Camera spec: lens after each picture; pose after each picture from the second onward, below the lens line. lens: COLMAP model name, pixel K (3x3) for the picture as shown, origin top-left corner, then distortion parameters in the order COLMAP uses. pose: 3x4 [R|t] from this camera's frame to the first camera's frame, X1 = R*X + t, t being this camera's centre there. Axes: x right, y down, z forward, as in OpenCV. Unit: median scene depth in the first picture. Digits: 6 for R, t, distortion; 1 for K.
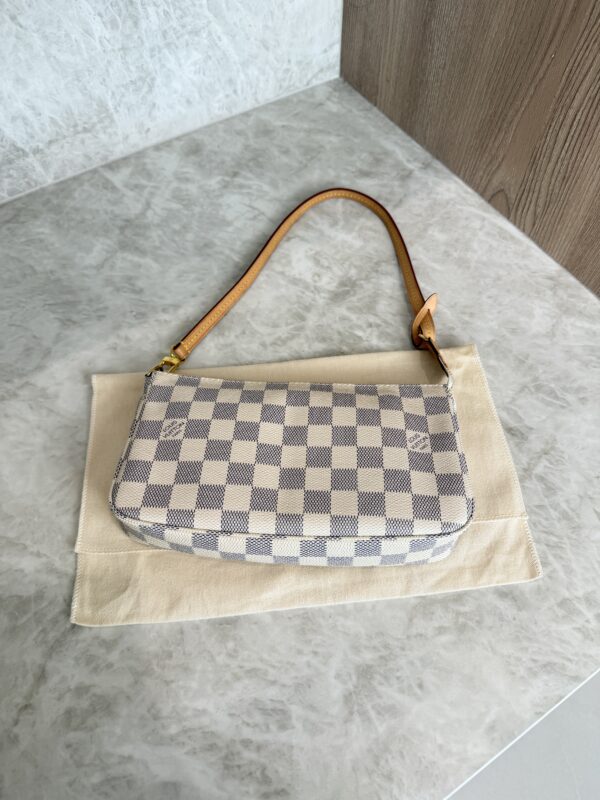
lens RADIAL K [[592.6, 0, 296.7], [0, 592.6, 401.2], [0, 0, 1]] dist [-0.000762, -0.030844]
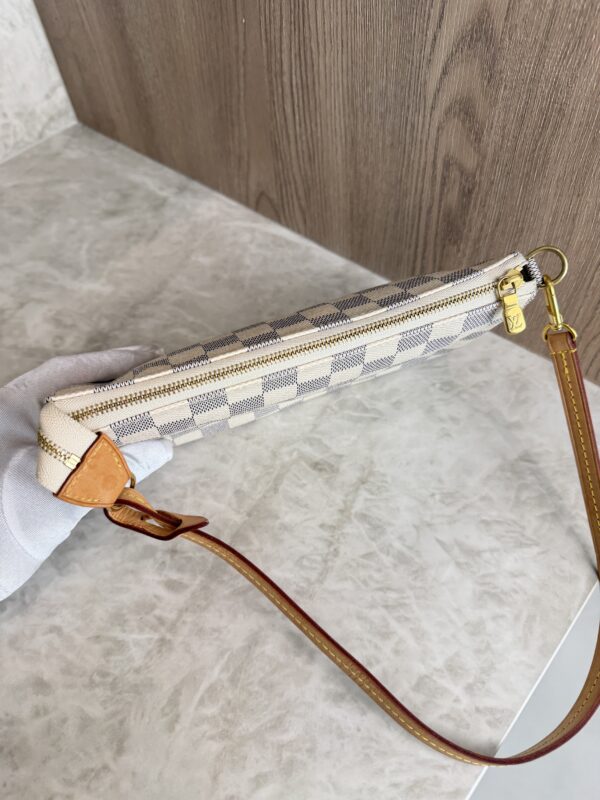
lens RADIAL K [[592.6, 0, 299.1], [0, 592.6, 399.8], [0, 0, 1]] dist [-0.000762, -0.030844]
pose [[0.960106, -0.252768, 0.119606, 0.226077], [0.265136, 0.958795, -0.102056, 0.033586], [-0.088881, 0.129696, 0.987562, 0.190143]]
